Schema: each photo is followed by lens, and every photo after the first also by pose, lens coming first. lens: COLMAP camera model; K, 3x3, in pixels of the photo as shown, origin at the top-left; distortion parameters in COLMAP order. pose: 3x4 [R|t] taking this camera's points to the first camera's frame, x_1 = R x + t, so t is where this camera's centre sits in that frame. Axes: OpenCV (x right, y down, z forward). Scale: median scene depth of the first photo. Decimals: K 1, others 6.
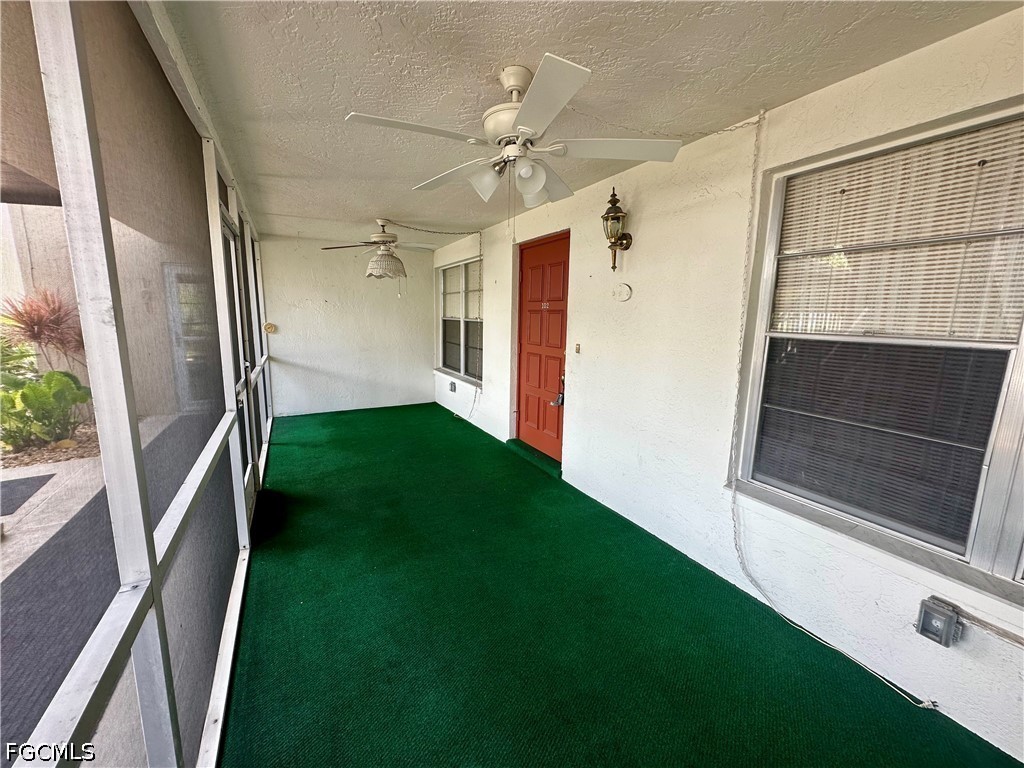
lens RADIAL K [[405.7, 0, 512.0], [0, 405.7, 384.0], [0, 0, 1]] dist [-0.001589, -0.000025]
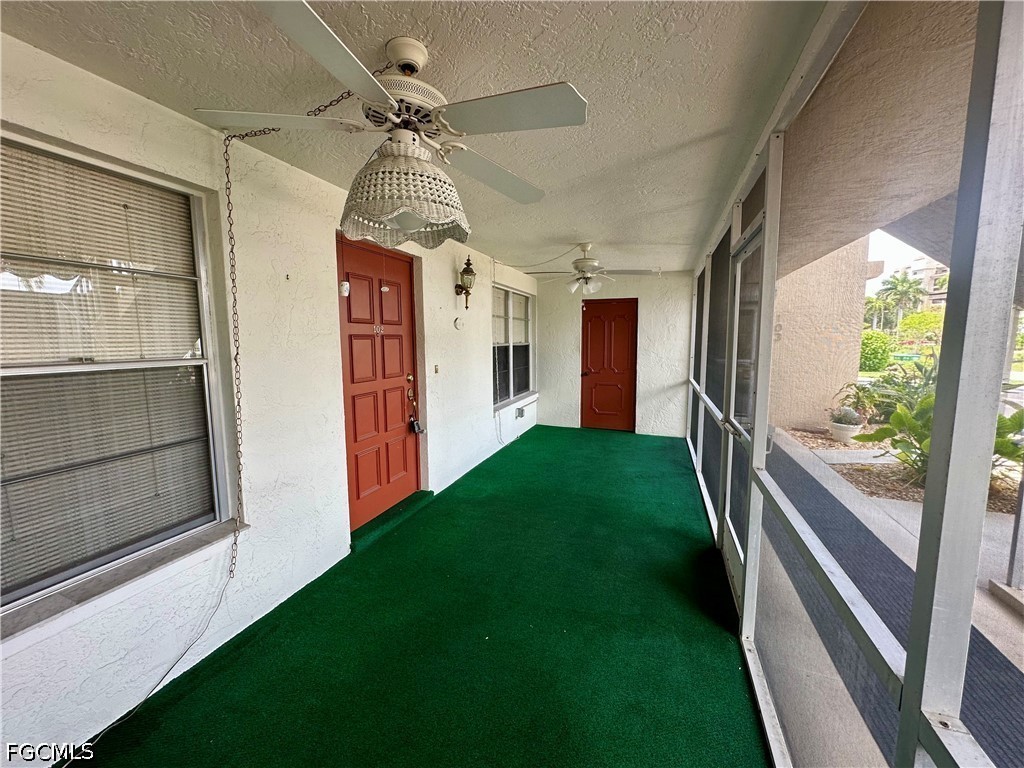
lens RADIAL K [[405.7, 0, 512.0], [0, 405.7, 384.0], [0, 0, 1]] dist [-0.001589, -0.000025]
pose [[-0.666395, -0.099042, 0.738991, -0.817616], [0.115811, 0.965359, 0.233815, -0.287005], [-0.736549, 0.241397, -0.631841, 1.568702]]
